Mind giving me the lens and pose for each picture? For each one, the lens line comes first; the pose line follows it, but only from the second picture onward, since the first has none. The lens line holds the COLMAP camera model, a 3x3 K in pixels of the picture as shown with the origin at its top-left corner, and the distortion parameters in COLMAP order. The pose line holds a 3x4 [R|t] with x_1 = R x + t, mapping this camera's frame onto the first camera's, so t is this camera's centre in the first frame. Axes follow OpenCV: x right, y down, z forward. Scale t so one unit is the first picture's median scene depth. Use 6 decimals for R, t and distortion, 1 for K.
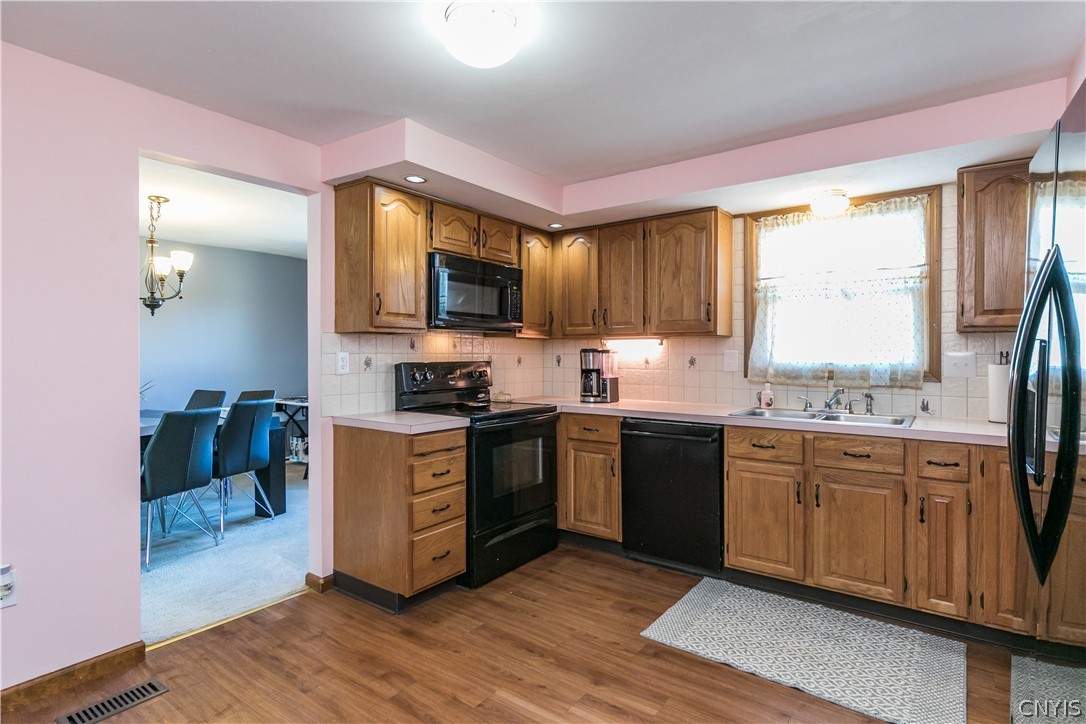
lens RADIAL K [[546.7, 0, 551.0], [0, 546.7, 358.6], [0, 0, 1]] dist [-0.001392, -0.000673]
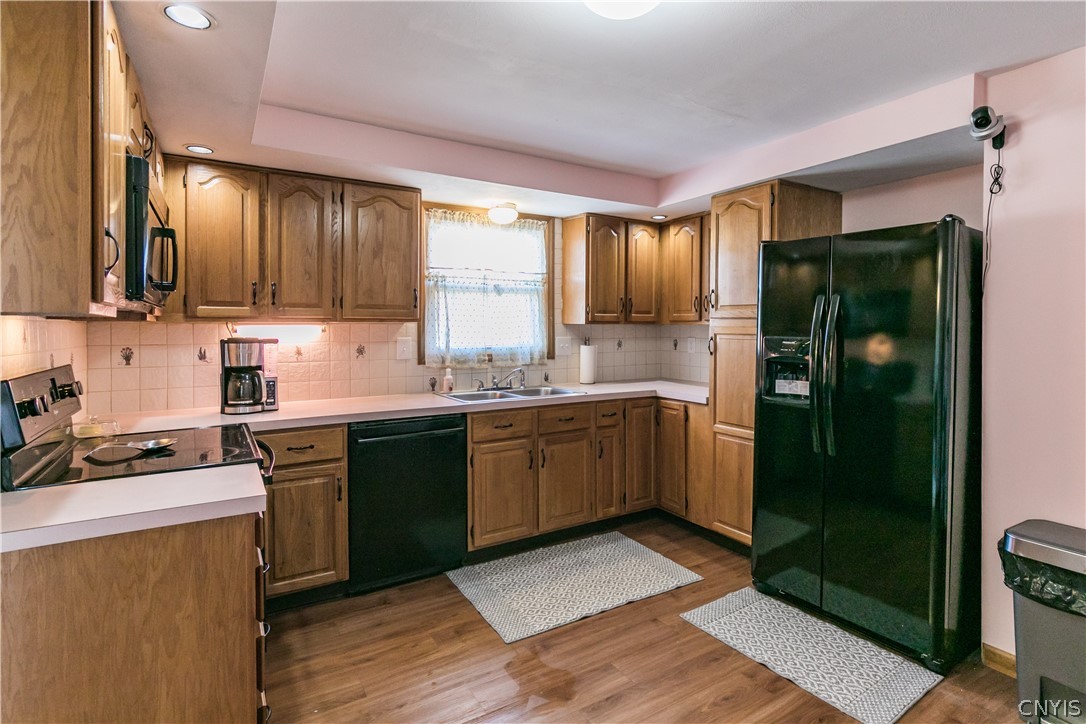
lens RADIAL K [[546.7, 0, 558.4], [0, 546.7, 333.4], [0, 0, 1]] dist [-0.001392, -0.000673]
pose [[0.368410, -0.010138, 0.929608, -0.520648], [0.010806, 0.999920, 0.006623, -0.028715], [-0.929601, 0.007605, 0.368490, 0.432968]]
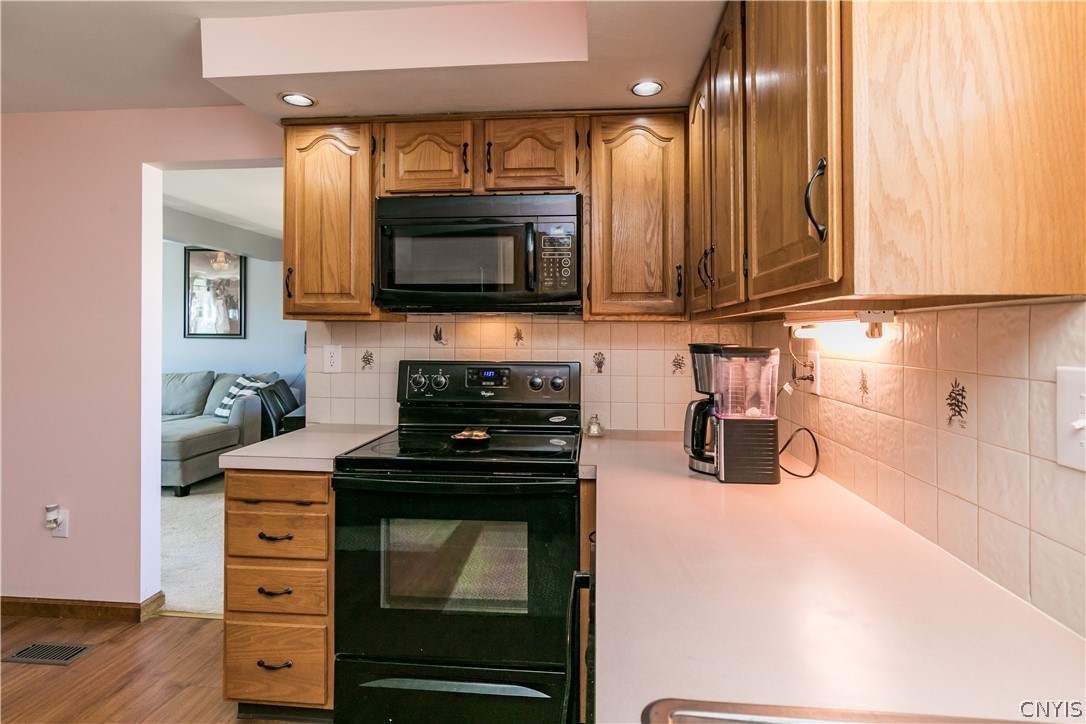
lens RADIAL K [[546.7, 0, 553.4], [0, 546.7, 329.9], [0, 0, 1]] dist [-0.001392, -0.000673]
pose [[0.519320, -0.000024, -0.854580, 0.447495], [-0.011479, 0.999910, -0.007003, -0.029762], [0.854502, 0.013447, 0.519273, 0.802142]]
